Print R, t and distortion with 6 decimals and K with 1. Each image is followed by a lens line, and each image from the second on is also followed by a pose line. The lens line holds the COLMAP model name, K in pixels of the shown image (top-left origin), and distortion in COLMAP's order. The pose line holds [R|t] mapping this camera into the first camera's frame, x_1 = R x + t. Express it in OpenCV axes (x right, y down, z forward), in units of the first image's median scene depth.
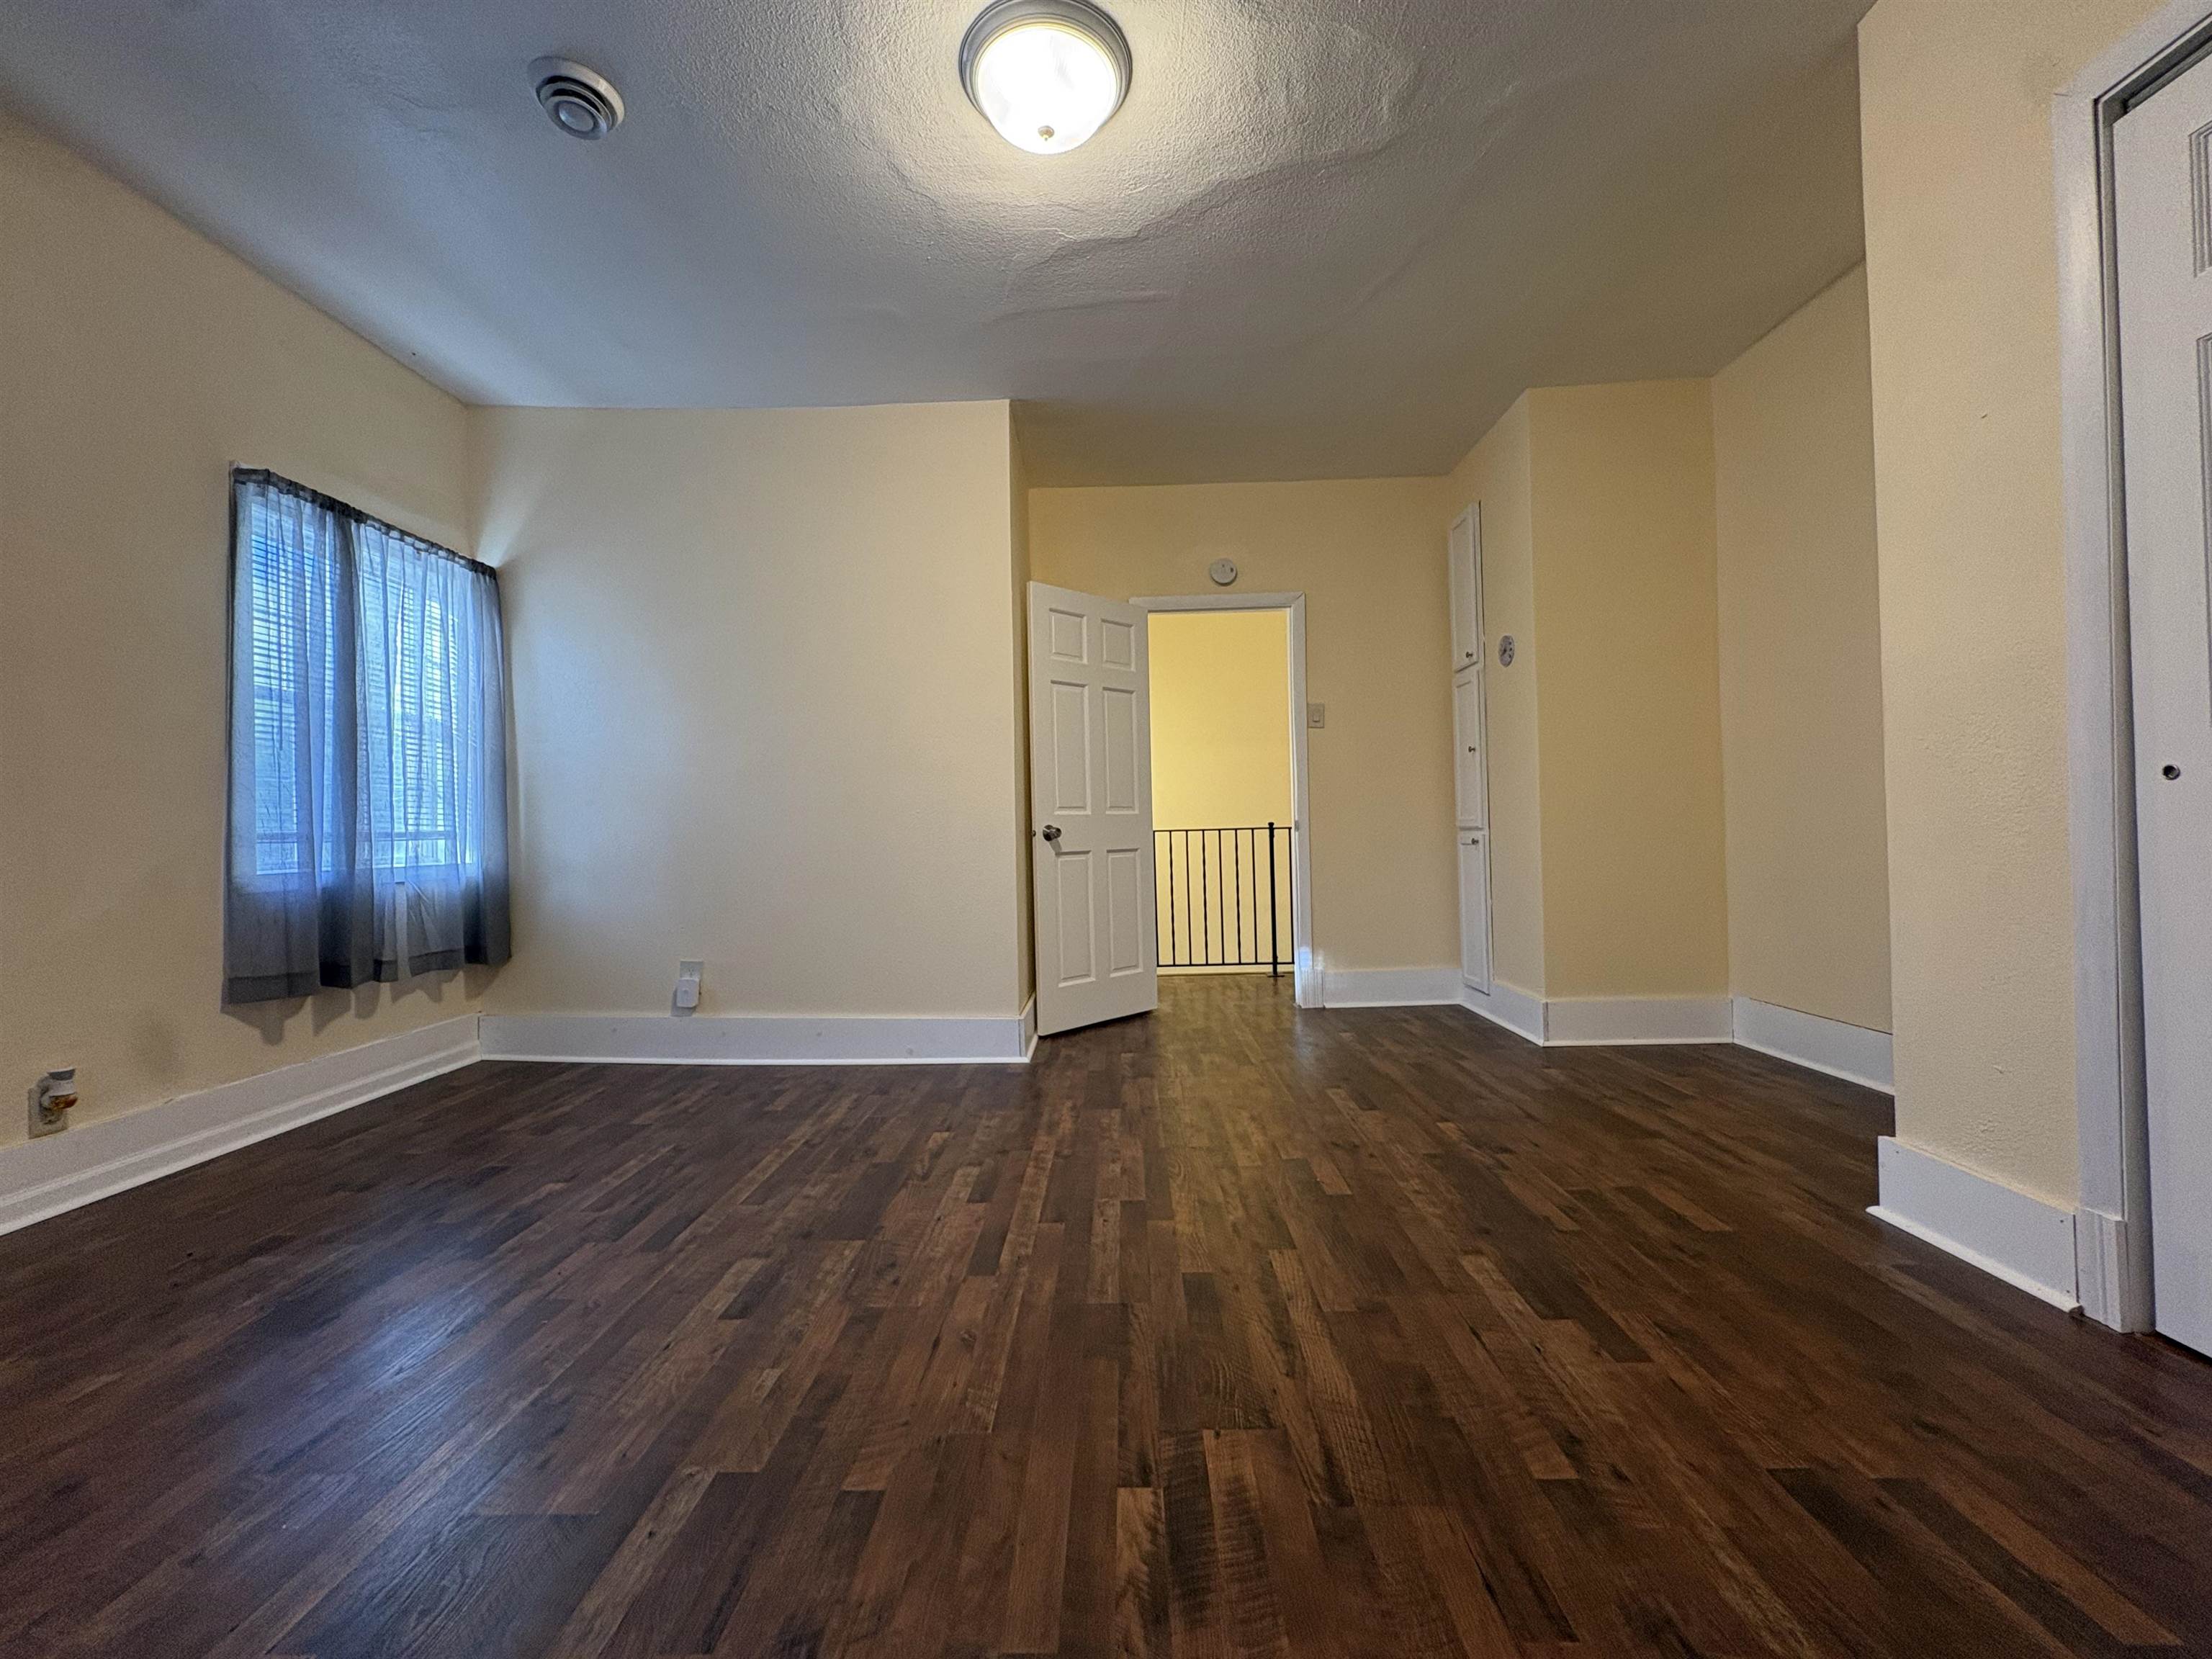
lens RADIAL K [[881.6, 0, 1105.5], [0, 881.6, 821.7], [0, 0, 1]] dist [-0.000865, 0.000163]
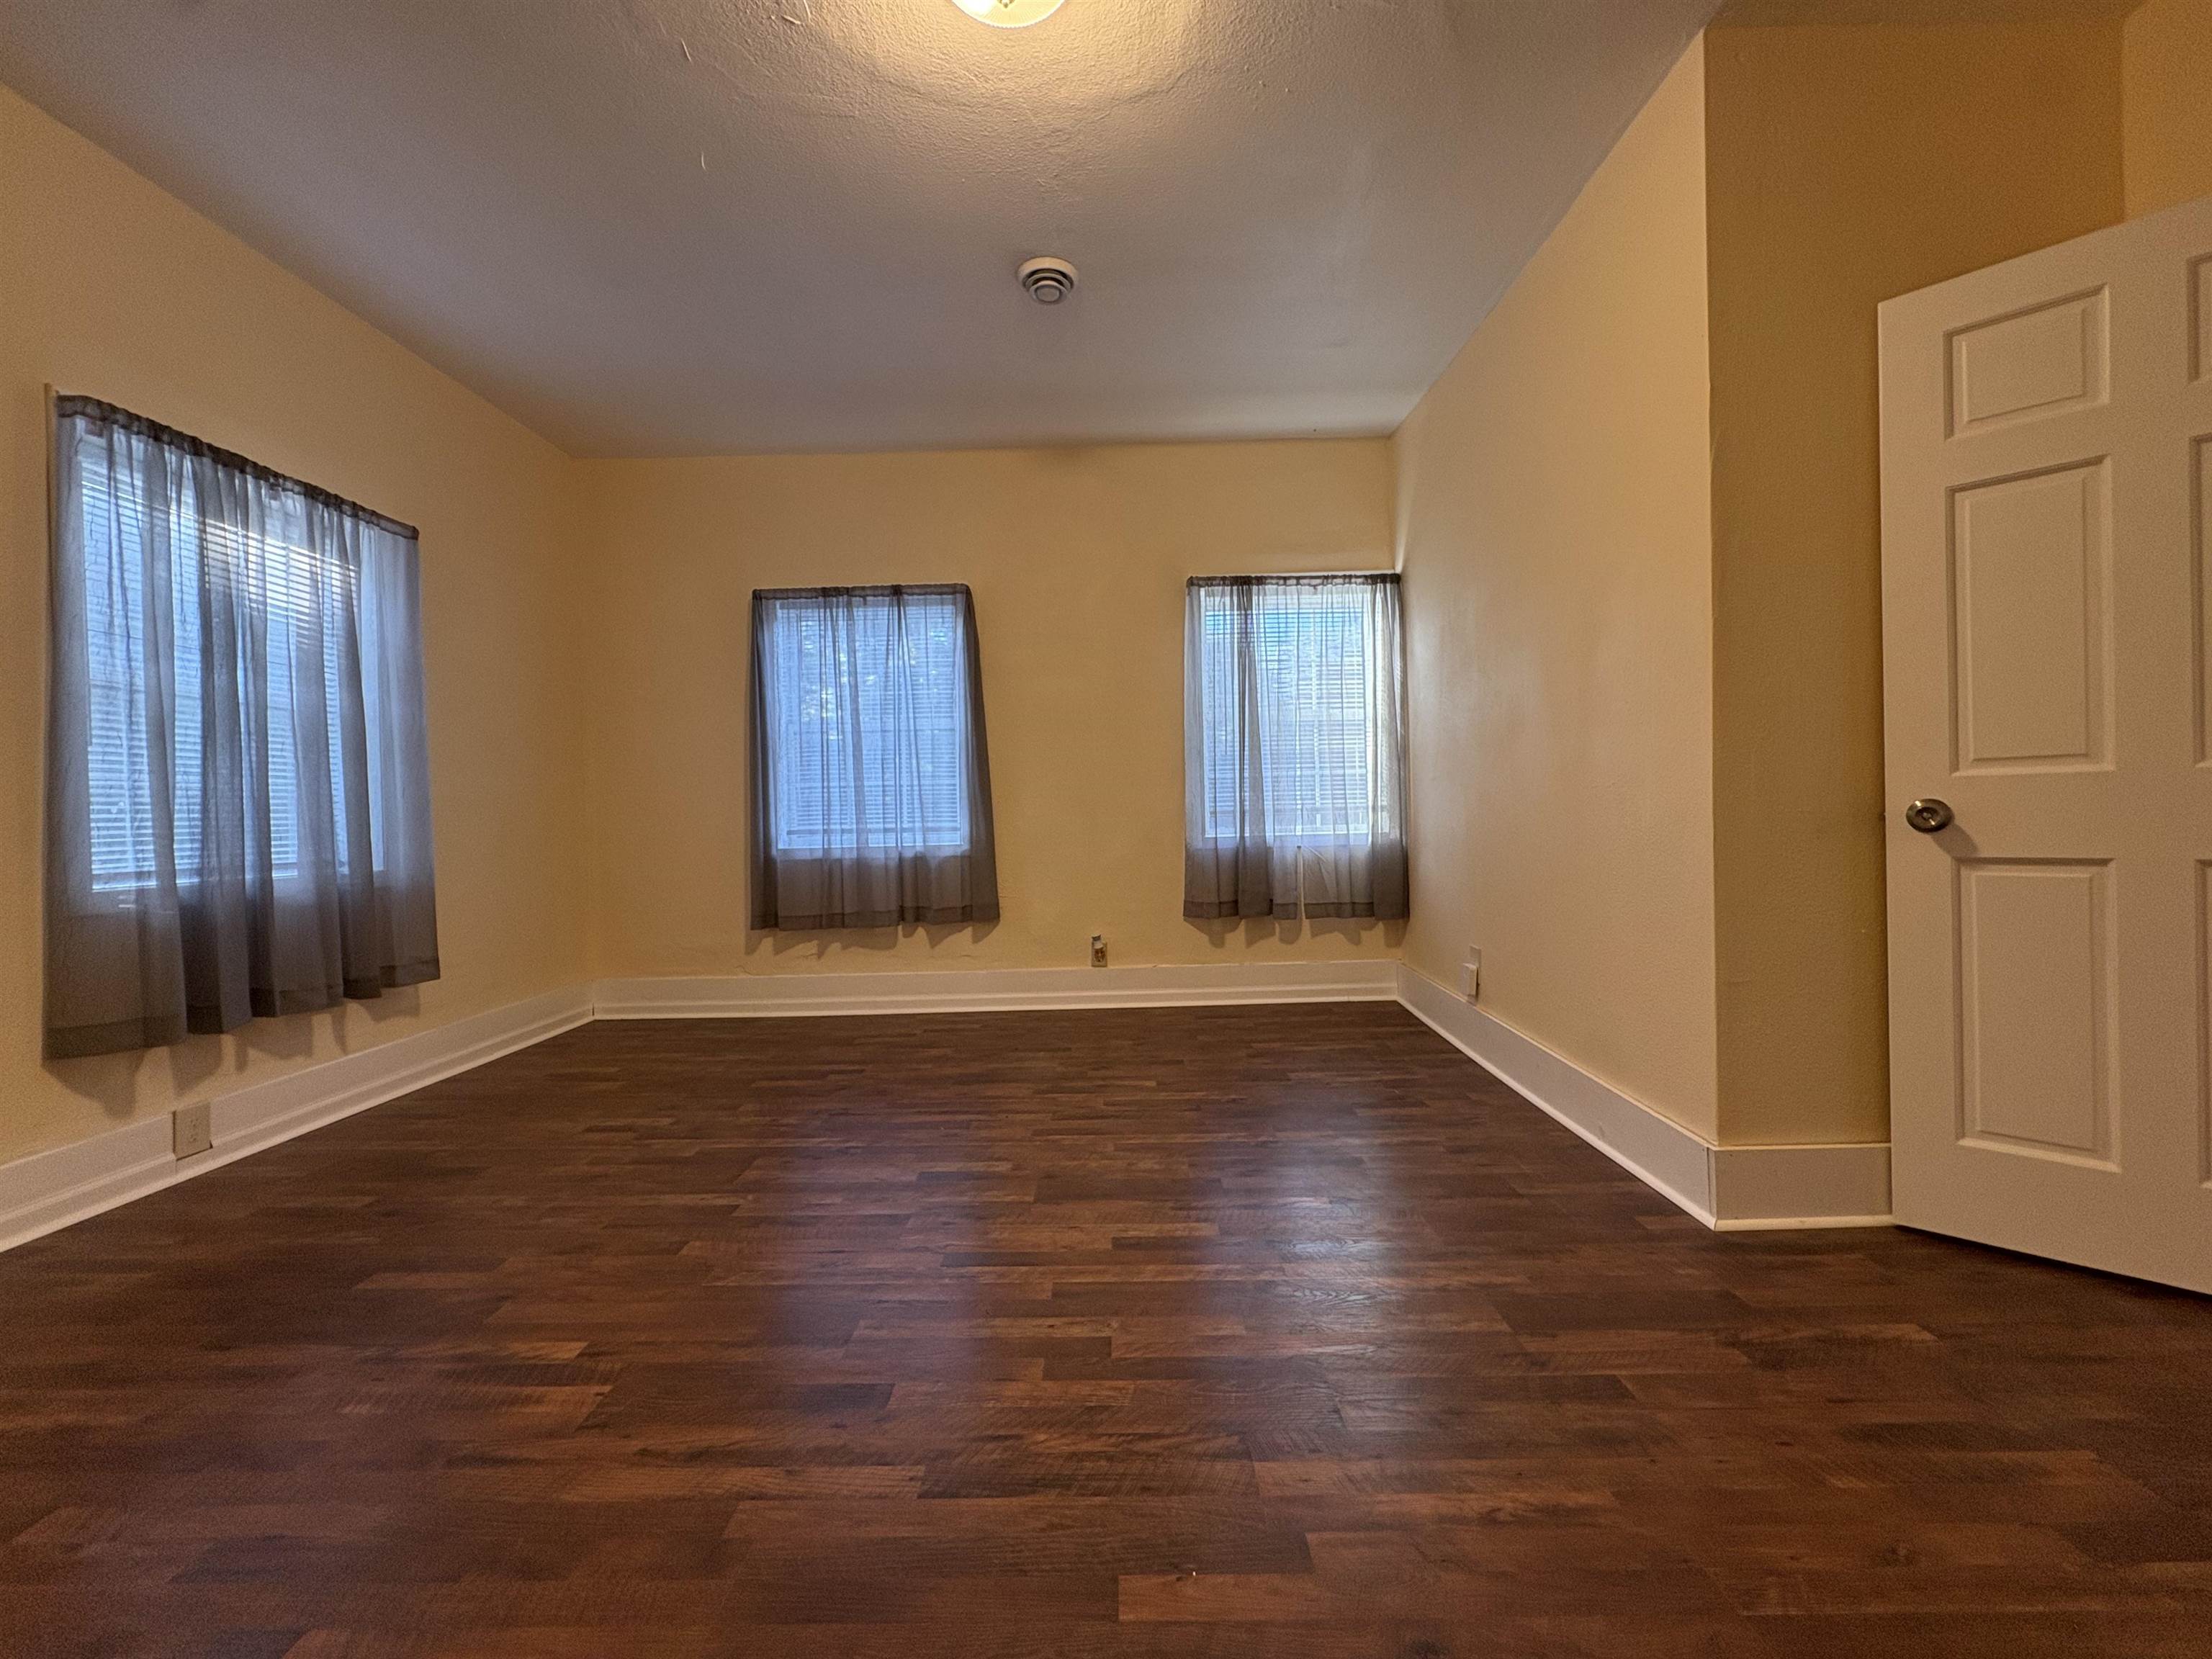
lens RADIAL K [[881.6, 0, 1104.0], [0, 881.6, 824.4], [0, 0, 1]] dist [-0.000865, 0.000163]
pose [[0.011574, 0.031792, -0.999427, 0.701449], [0.034077, 0.998901, 0.032170, -0.022628], [0.999352, -0.034430, 0.010478, 0.943881]]
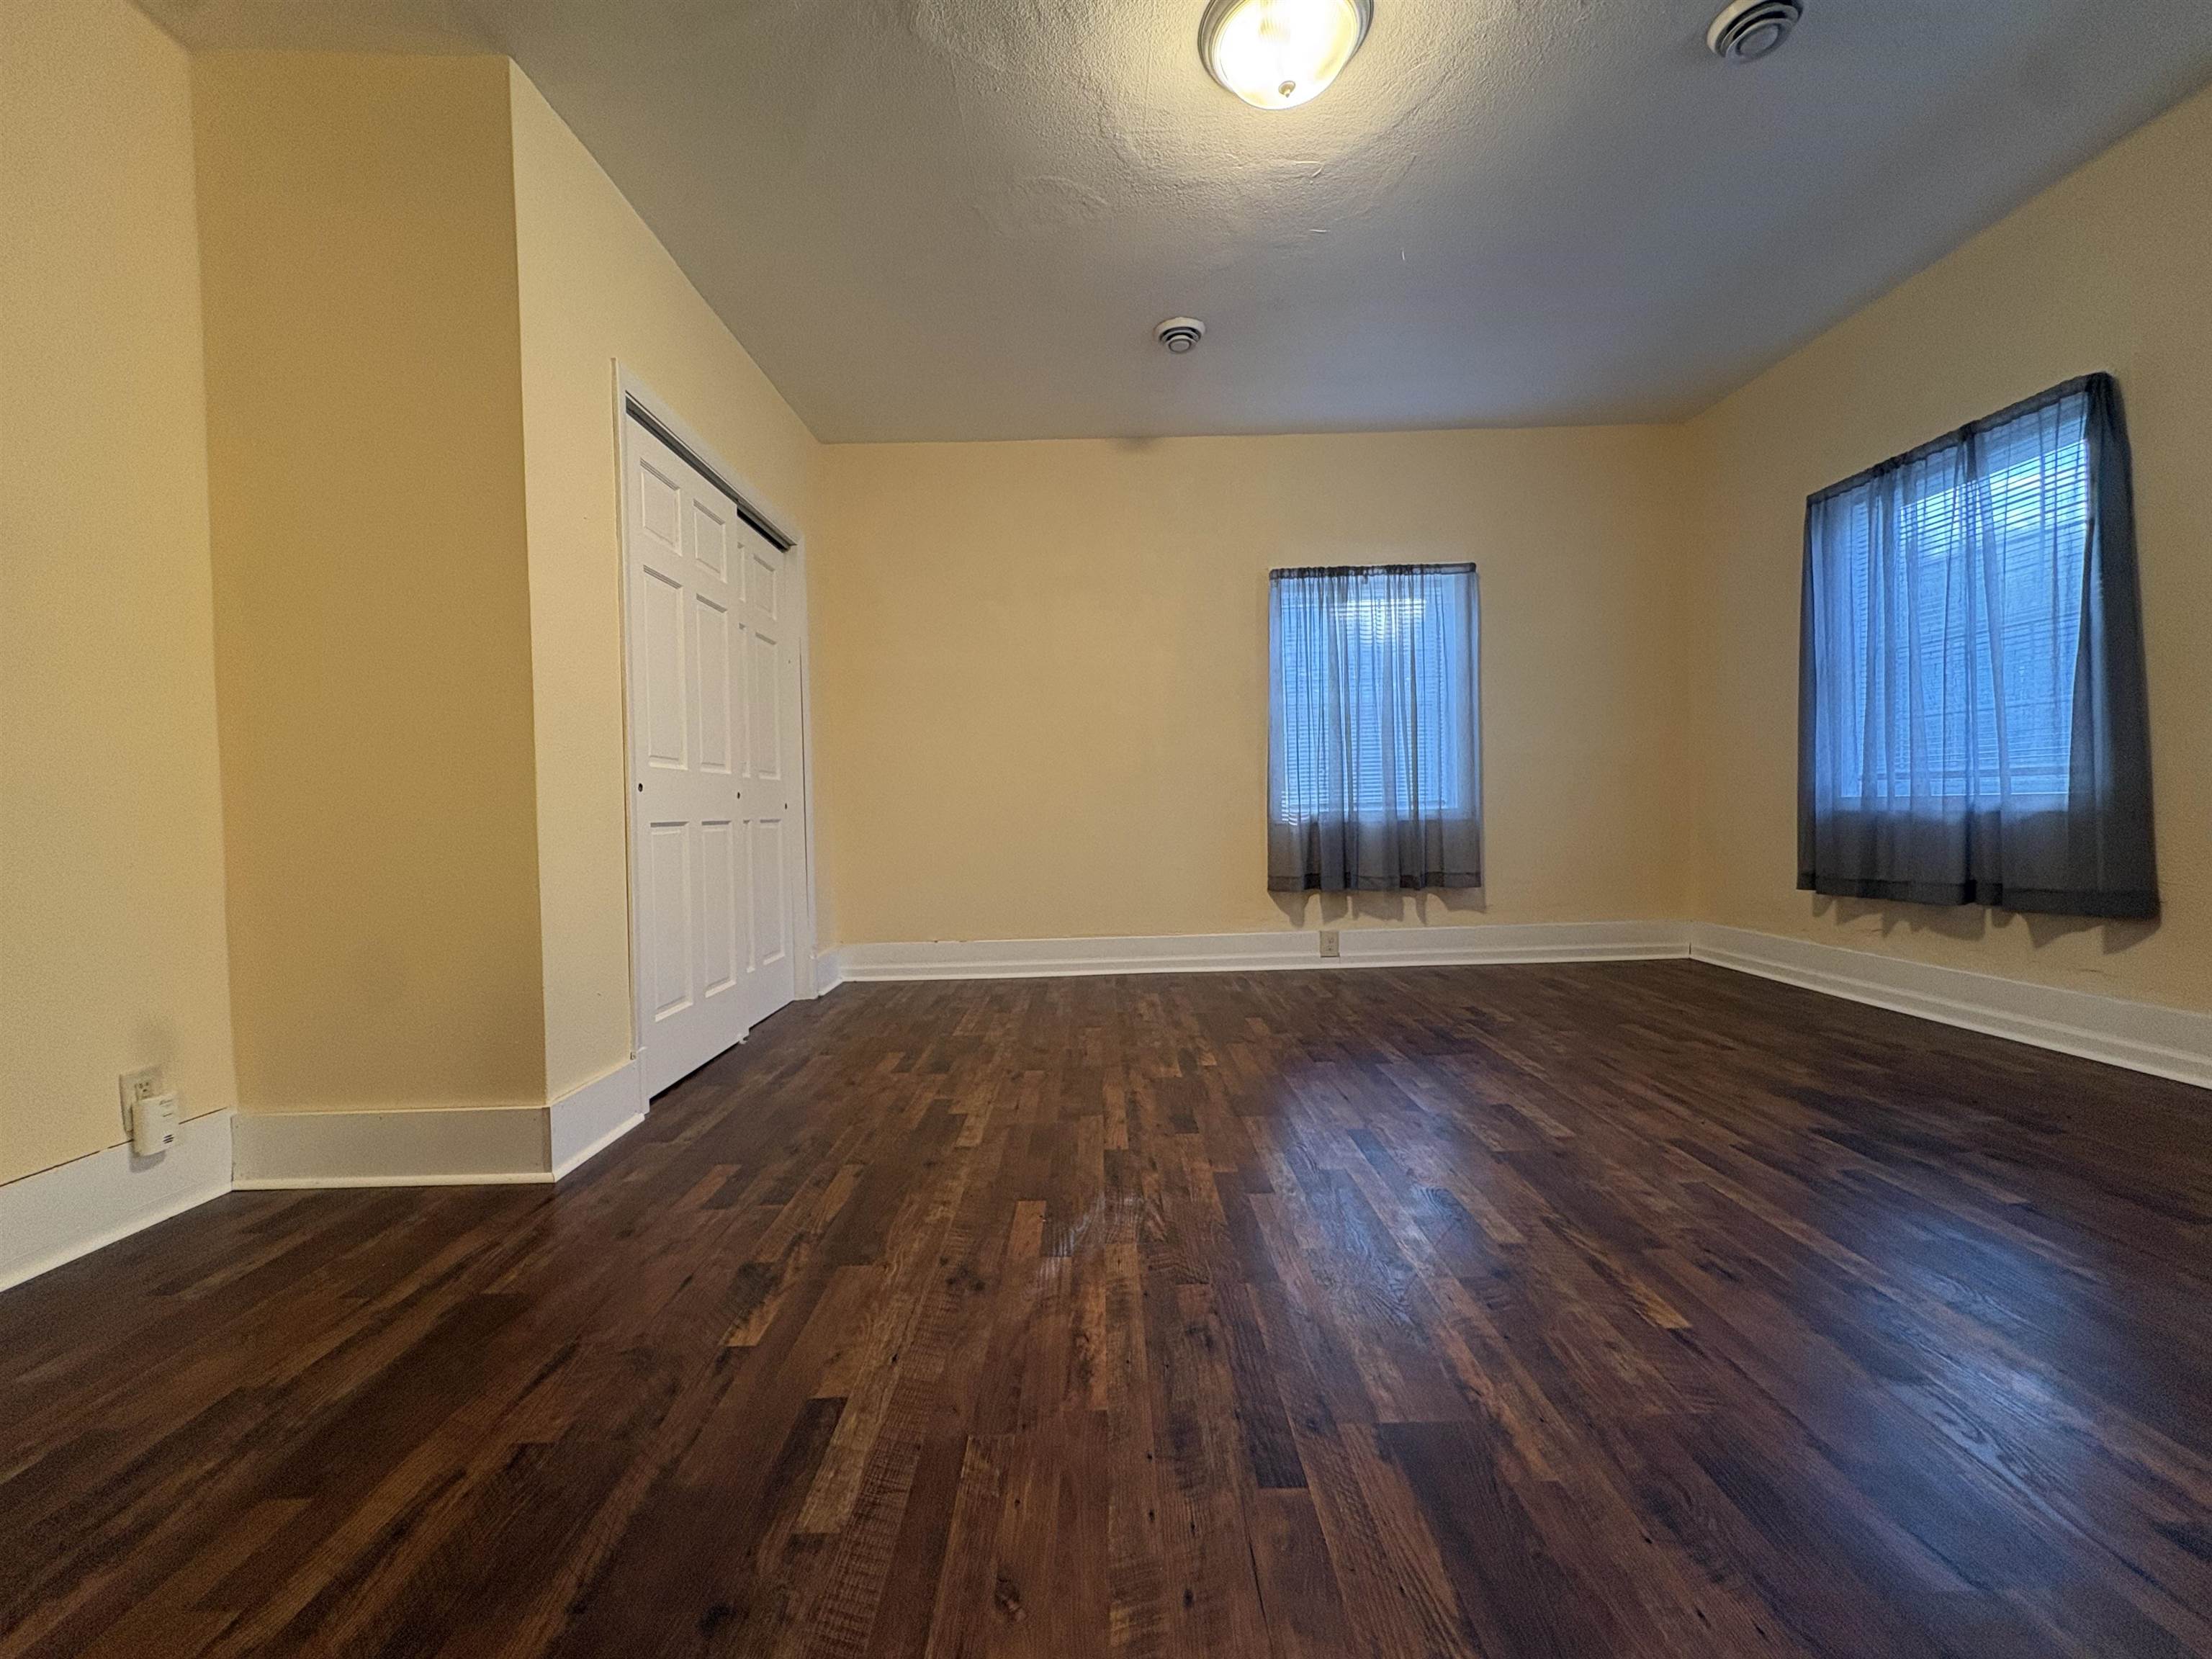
lens RADIAL K [[881.6, 0, 1103.7], [0, 881.6, 828.2], [0, 0, 1]] dist [-0.000865, 0.000163]
pose [[-0.998401, 0.050587, -0.025234, 0.185995], [0.050301, 0.998664, 0.011820, 0.034700], [0.025798, 0.010532, -0.999612, 1.787970]]
